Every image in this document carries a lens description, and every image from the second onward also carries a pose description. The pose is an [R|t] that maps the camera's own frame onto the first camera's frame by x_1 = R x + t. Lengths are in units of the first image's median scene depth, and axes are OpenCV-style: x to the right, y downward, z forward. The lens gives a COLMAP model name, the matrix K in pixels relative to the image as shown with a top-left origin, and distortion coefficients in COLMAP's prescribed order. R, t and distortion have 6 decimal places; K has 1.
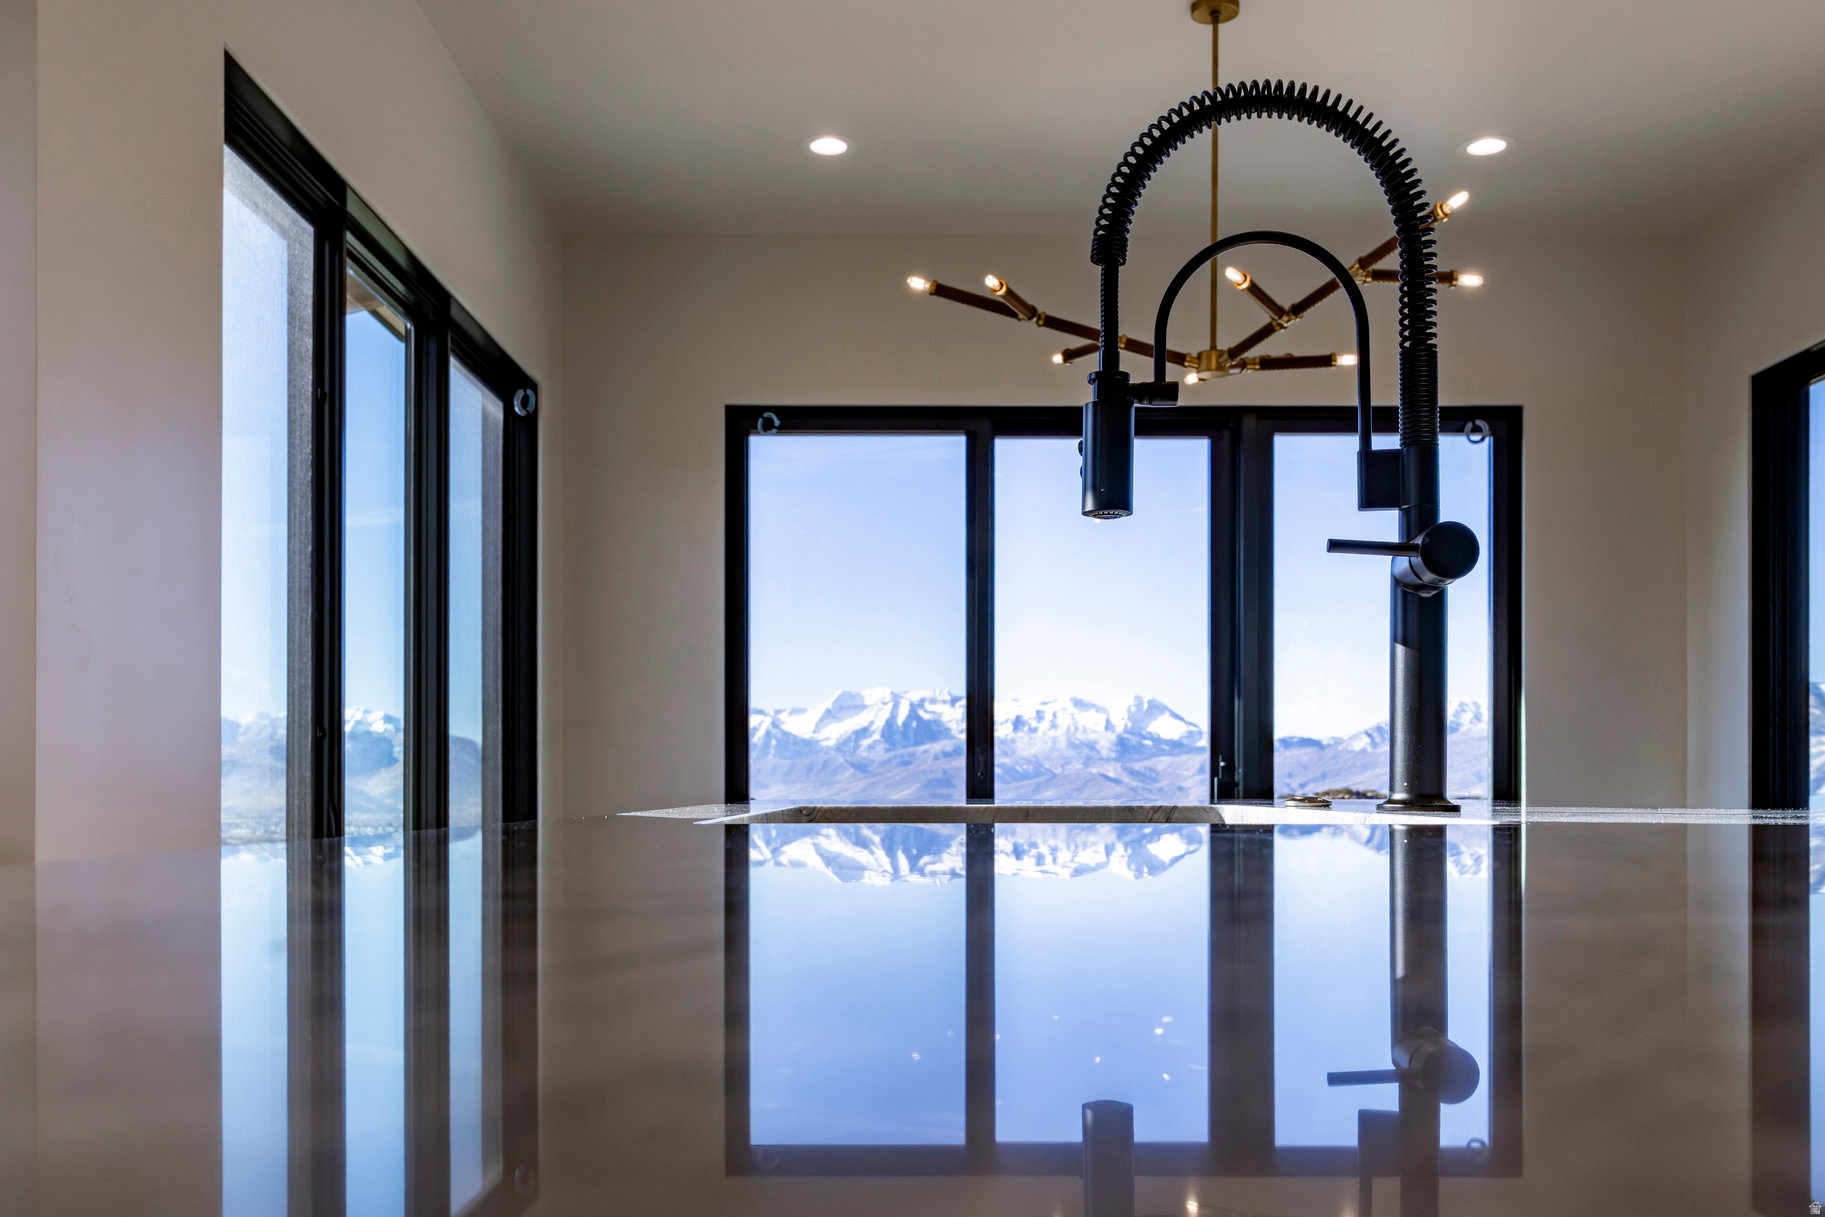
lens RADIAL K [[1600.8, 0, 894.7], [0, 1600.8, 763.2], [0, 0, 1]] dist [0.006113, -0.004470]
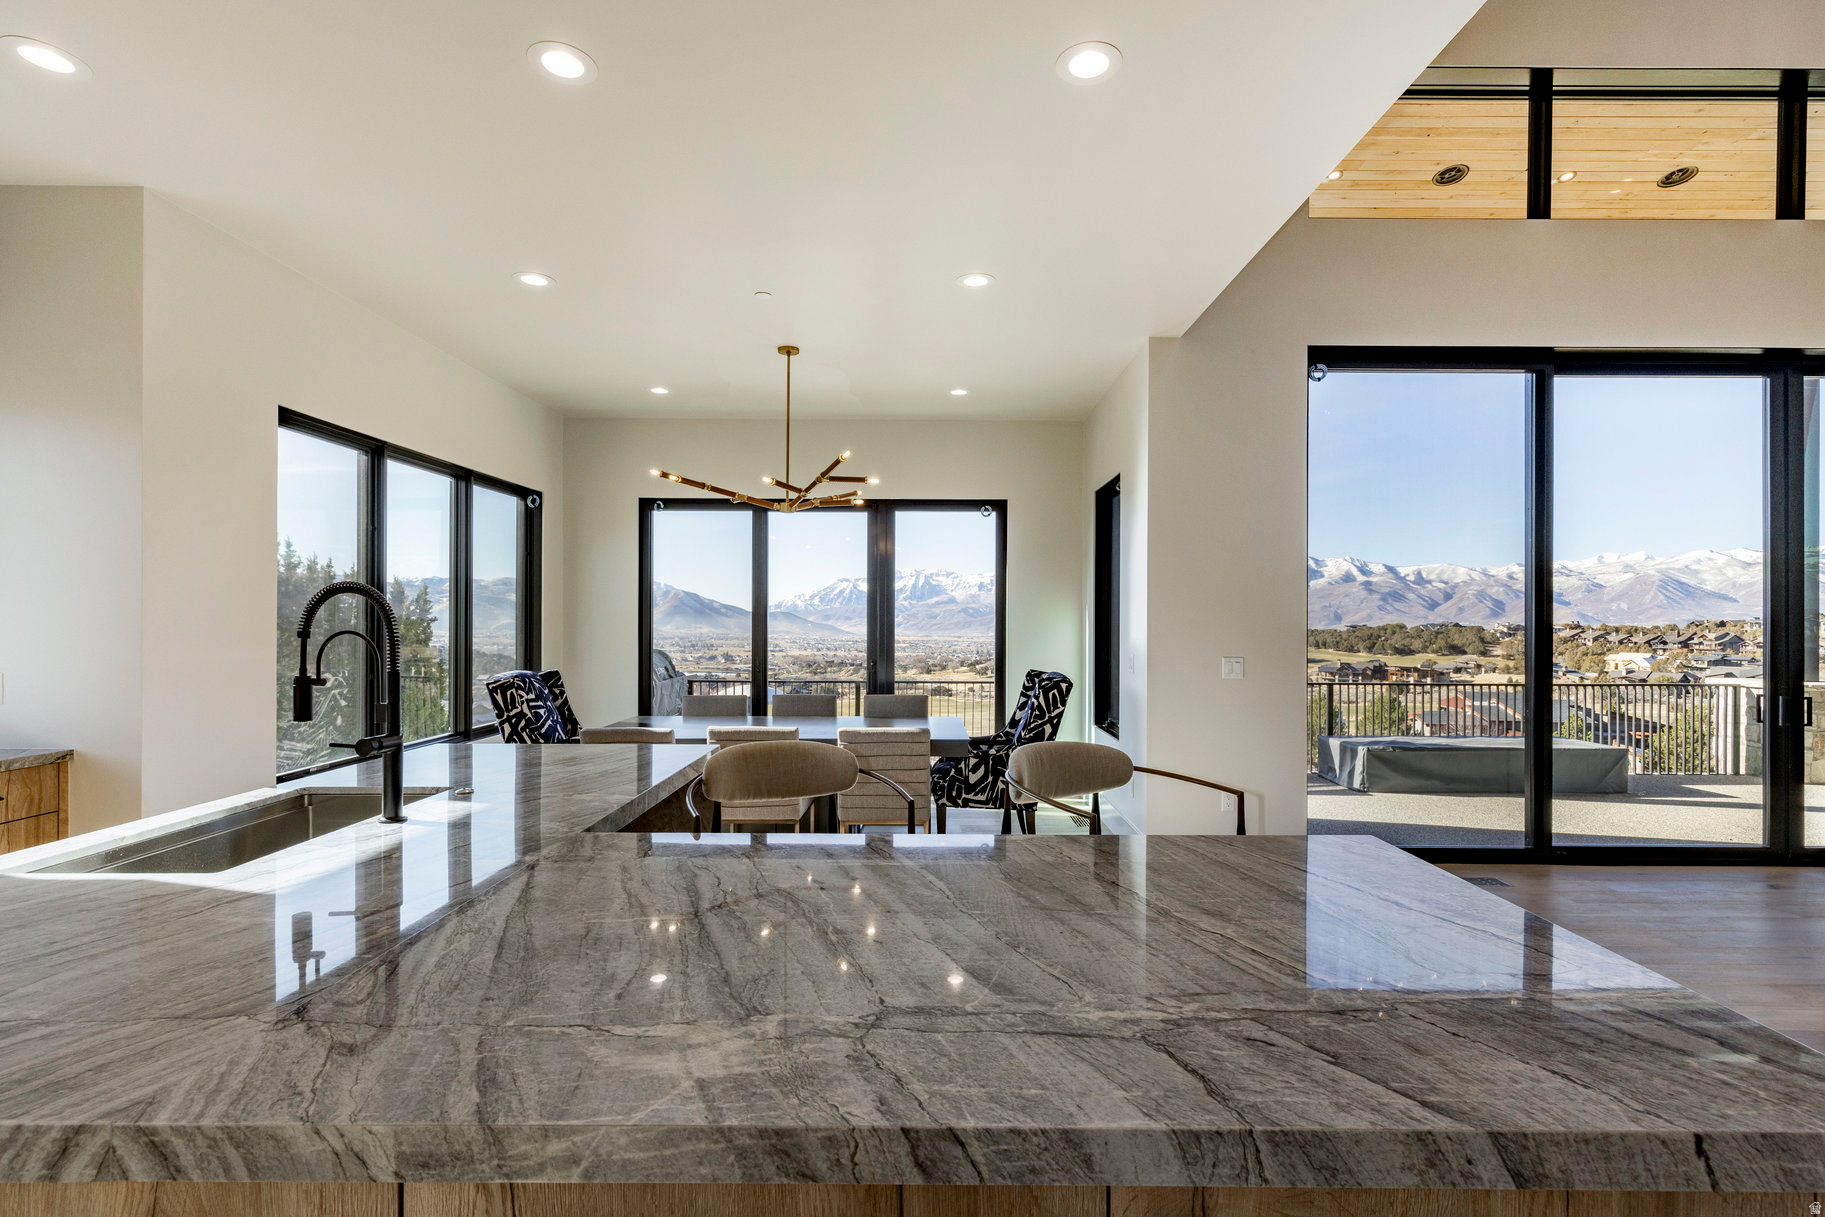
lens RADIAL K [[826.7, 0, 922.9], [0, 826.7, 619.7], [0, 0, 1]] dist [0.002661, 0.000824]
pose [[0.999967, 0.002951, 0.007598, 0.271179], [-0.003067, 0.999879, 0.015266, -0.078167], [-0.007552, -0.015289, 0.999855, -0.121784]]
